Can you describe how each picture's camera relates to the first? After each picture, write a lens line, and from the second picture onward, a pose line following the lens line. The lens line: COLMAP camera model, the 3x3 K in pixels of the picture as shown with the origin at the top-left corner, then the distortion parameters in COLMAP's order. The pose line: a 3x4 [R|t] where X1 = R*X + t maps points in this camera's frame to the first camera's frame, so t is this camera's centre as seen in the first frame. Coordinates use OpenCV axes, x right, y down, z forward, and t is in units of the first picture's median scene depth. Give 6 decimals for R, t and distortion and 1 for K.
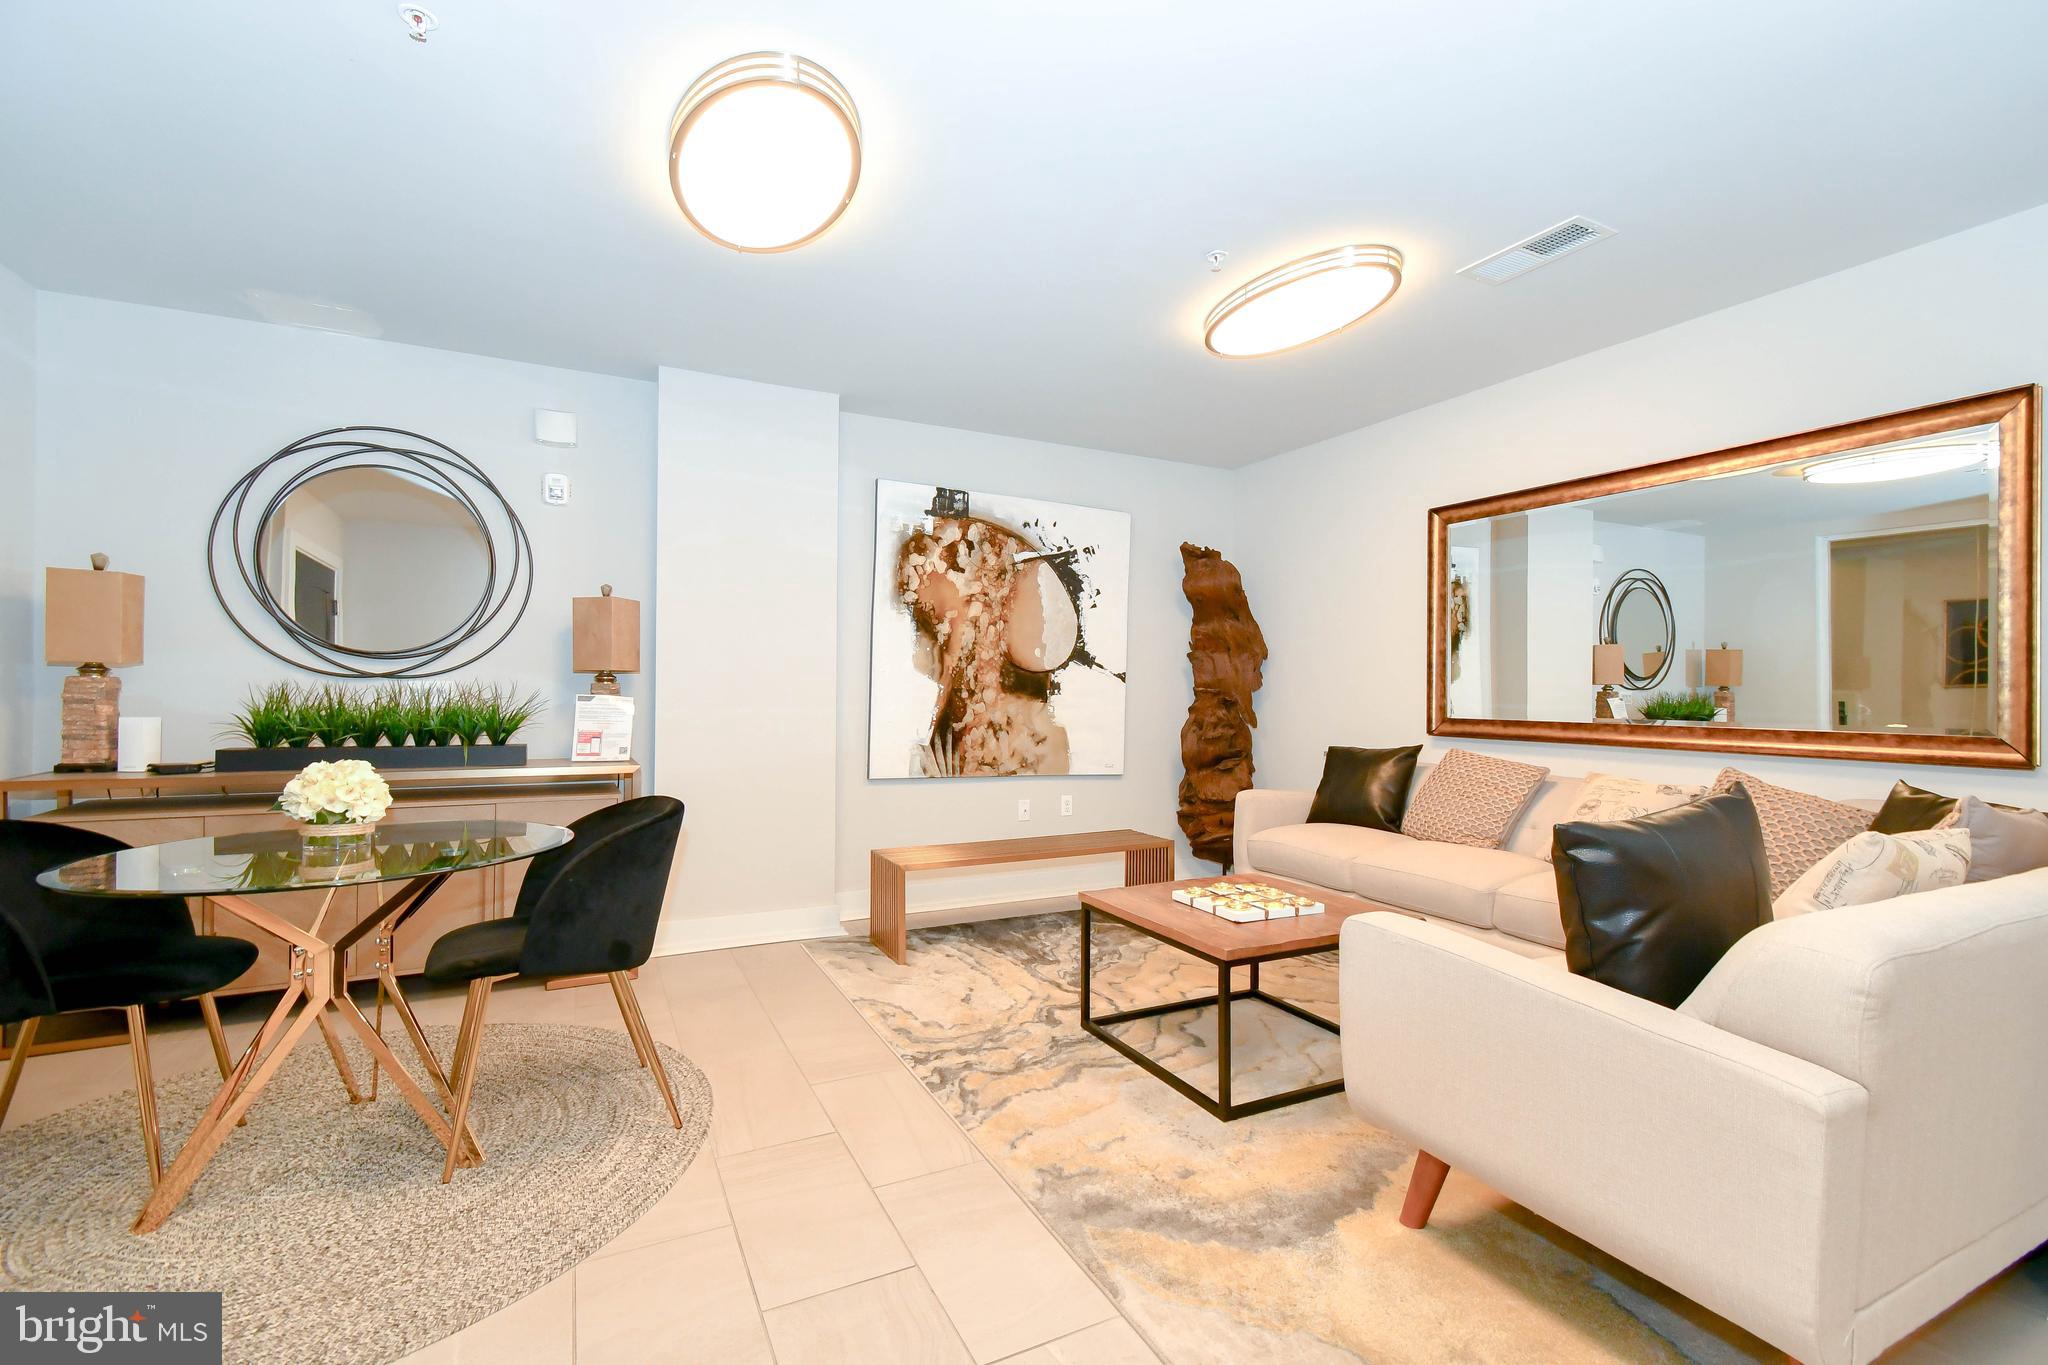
lens RADIAL K [[908.4, 0, 1031.8], [0, 908.4, 680.8], [0, 0, 1]] dist [0.000995, -0.000446]
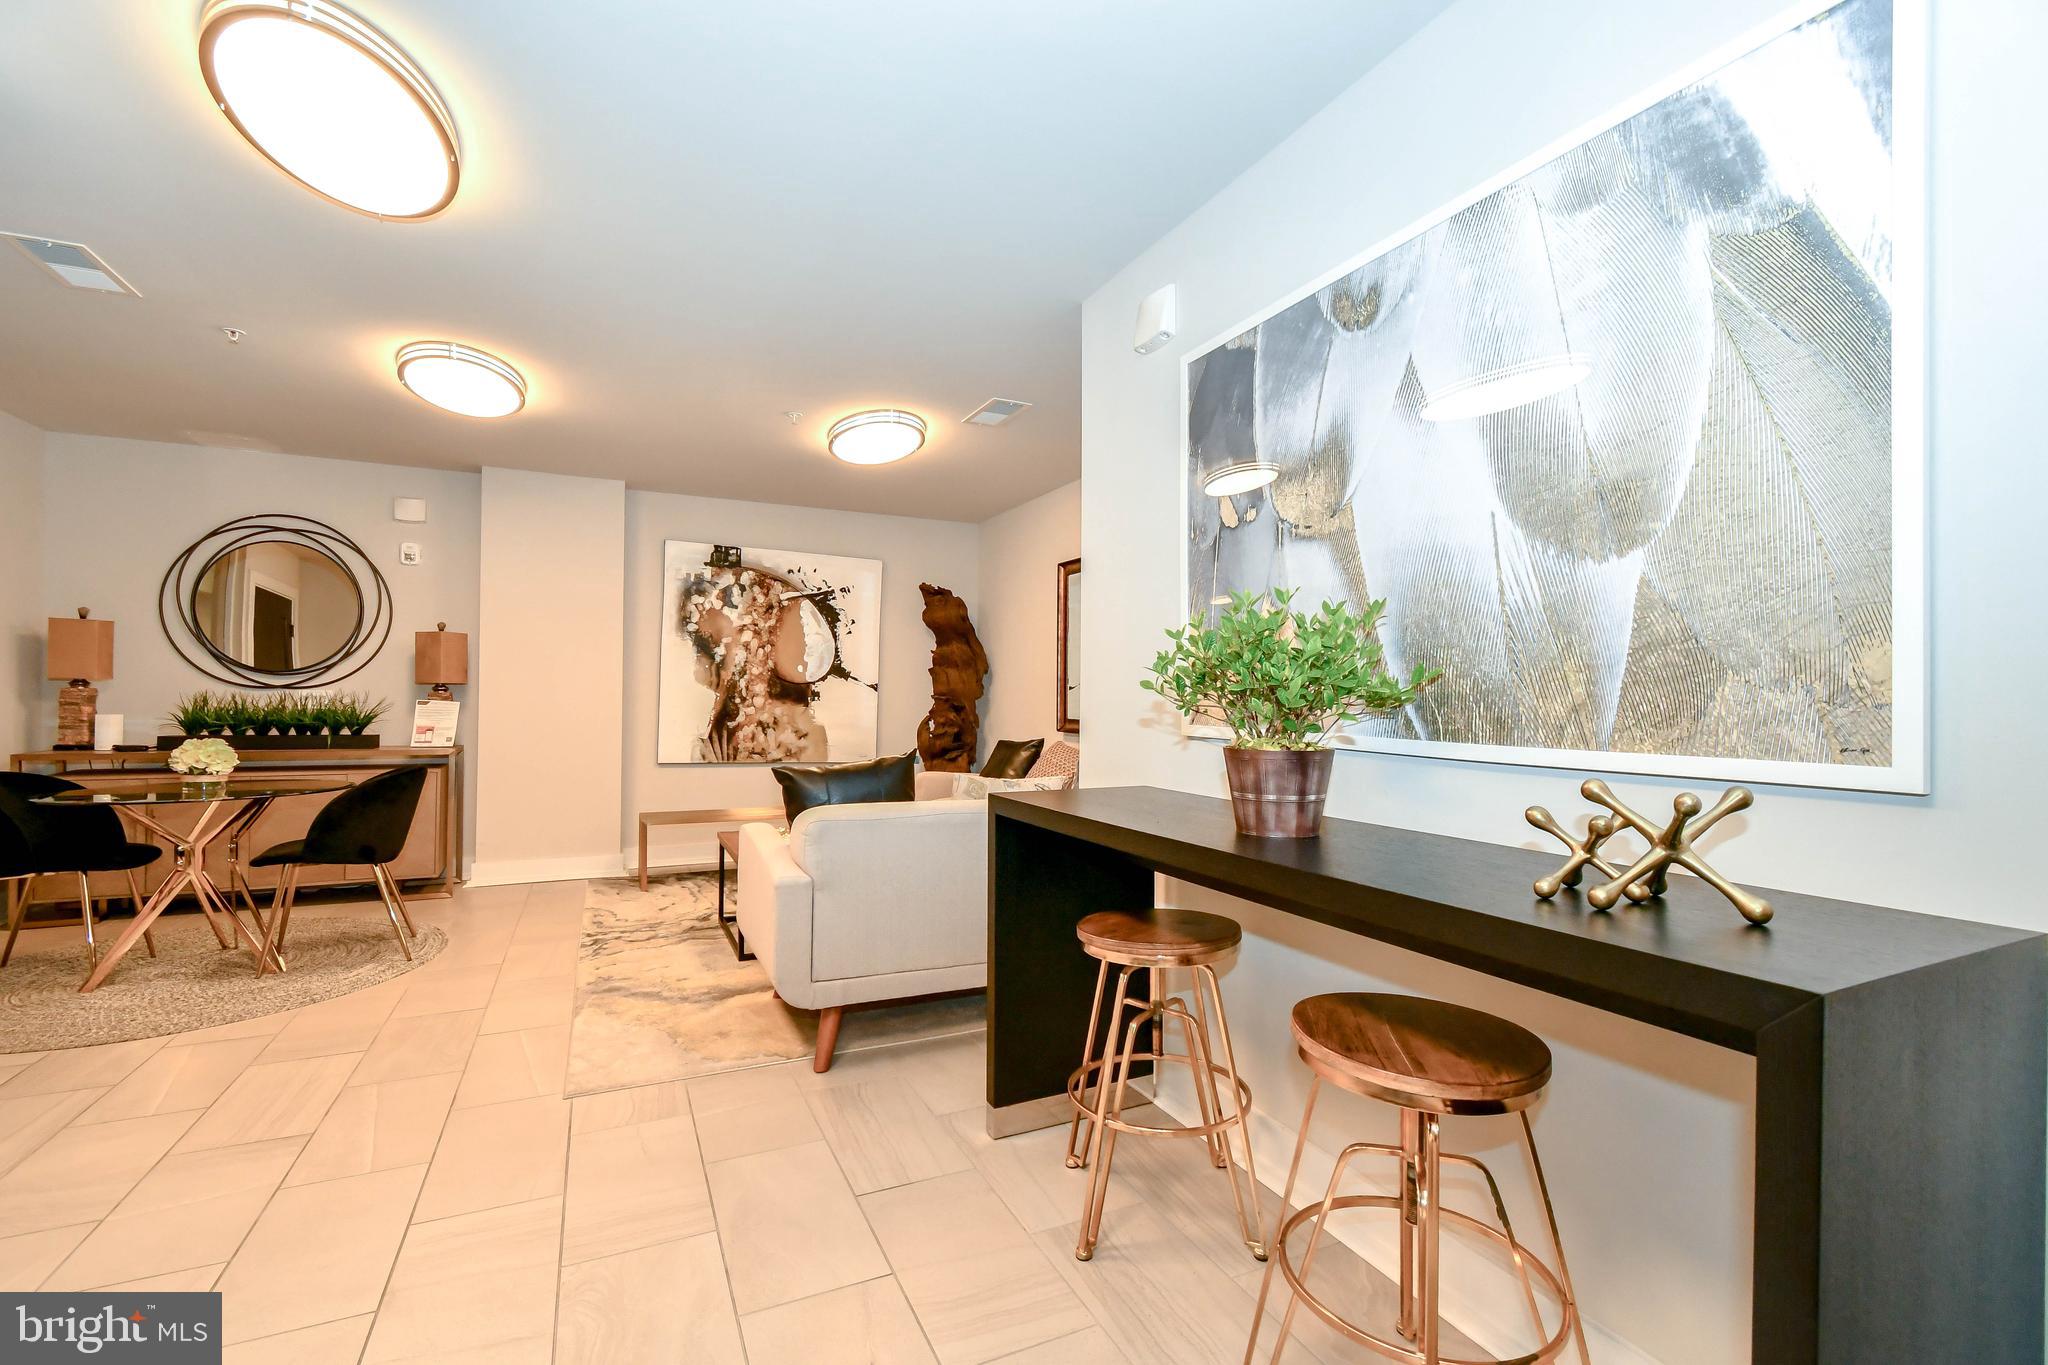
lens RADIAL K [[895.0, 0, 1024.0], [0, 895.0, 682.5], [0, 0, 1]] dist [-0.001203, -0.000917]
pose [[0.999821, 0.001201, -0.018881, 0.373295], [-0.001298, 0.999986, -0.005127, -0.005112], [0.018874, 0.005151, 0.999809, -0.300769]]
